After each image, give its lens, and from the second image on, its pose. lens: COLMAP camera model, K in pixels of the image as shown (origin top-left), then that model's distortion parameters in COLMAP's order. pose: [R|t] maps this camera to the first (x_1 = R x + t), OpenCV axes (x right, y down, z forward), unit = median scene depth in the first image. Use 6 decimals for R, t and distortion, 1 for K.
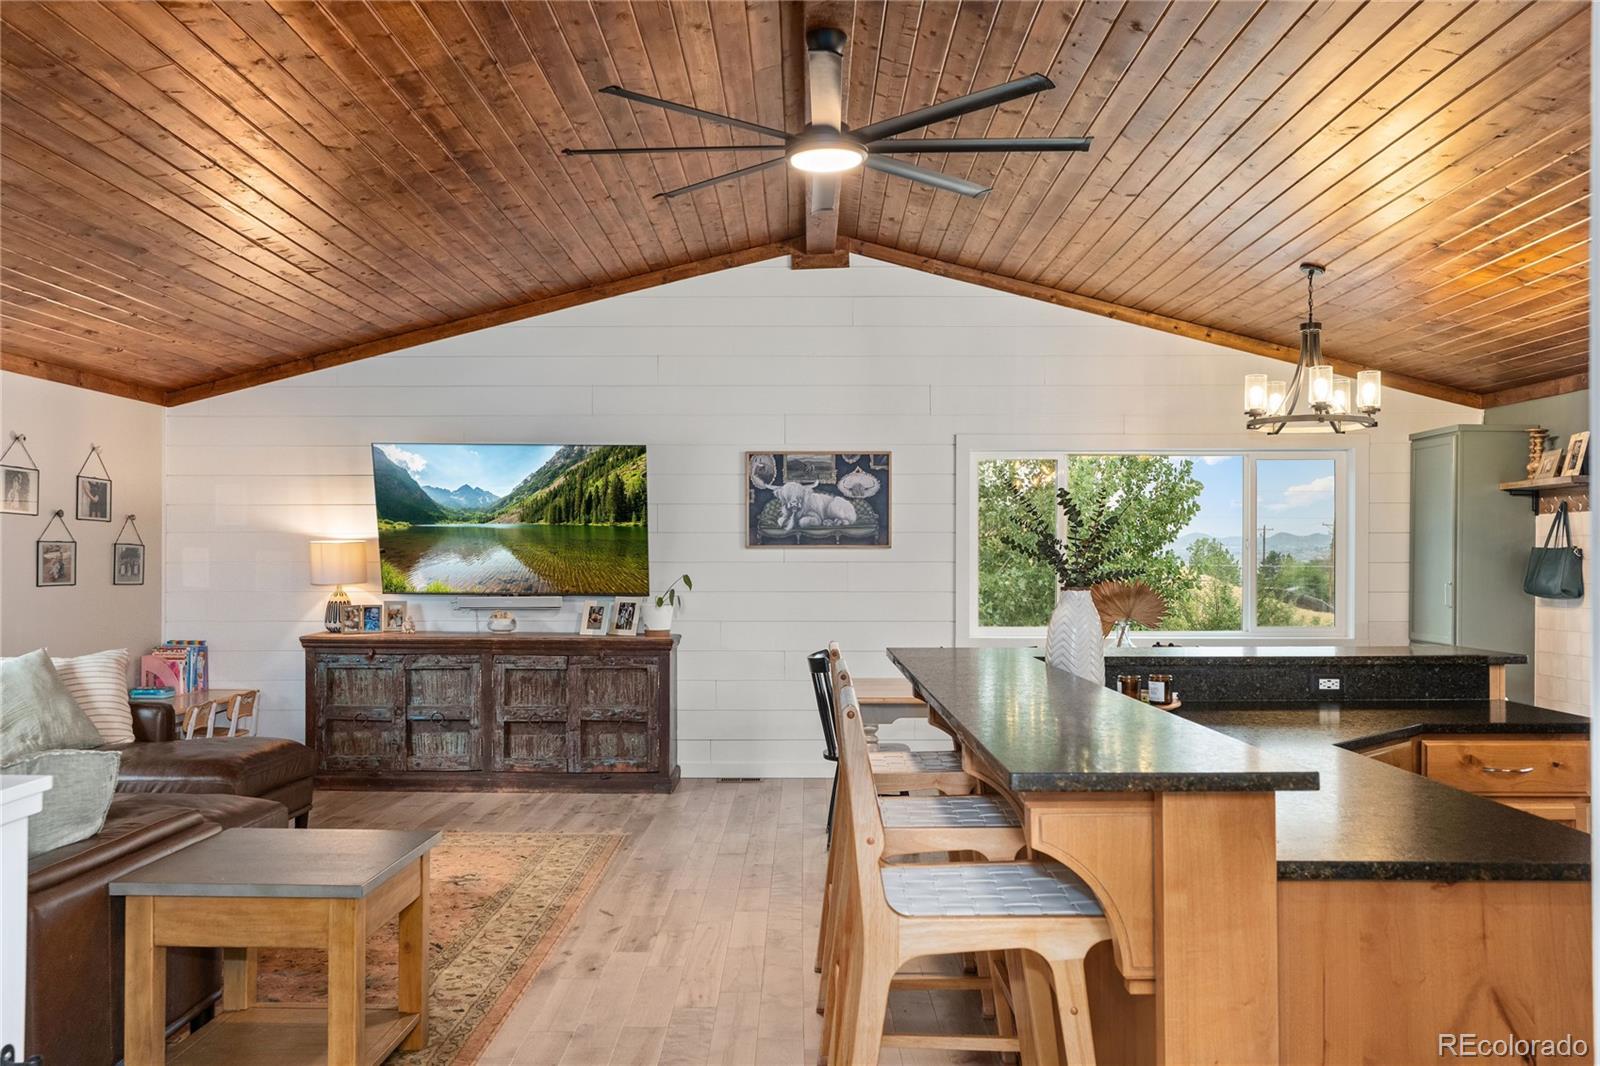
lens RADIAL K [[1308.9, 0, 800.0], [0, 1308.9, 533.0], [0, 0, 1]] dist [0.006622, 0.018278]
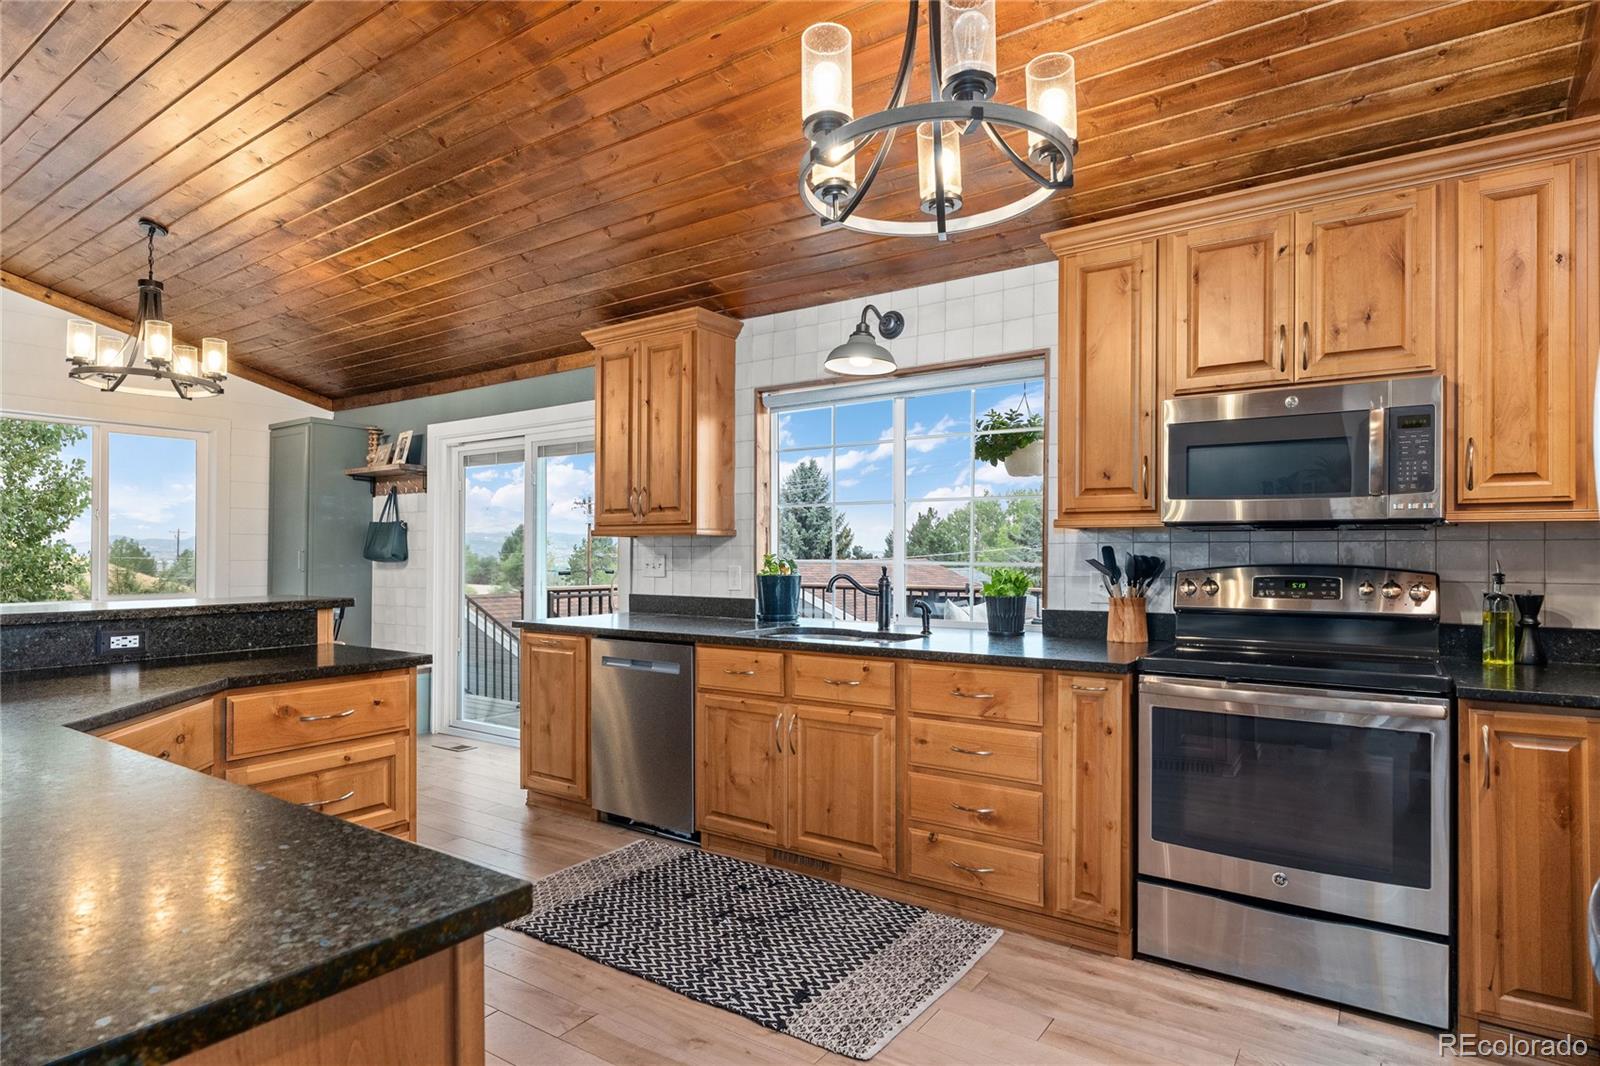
lens RADIAL K [[883.2, 0, 800.5], [0, 883.2, 554.9], [0, 0, 1]] dist [-0.002278, -0.002168]
pose [[0.578845, -0.005635, 0.815418, 0.128270], [-0.010332, 0.999845, 0.014244, 0.030929], [-0.815372, -0.016670, 0.578697, 0.210658]]
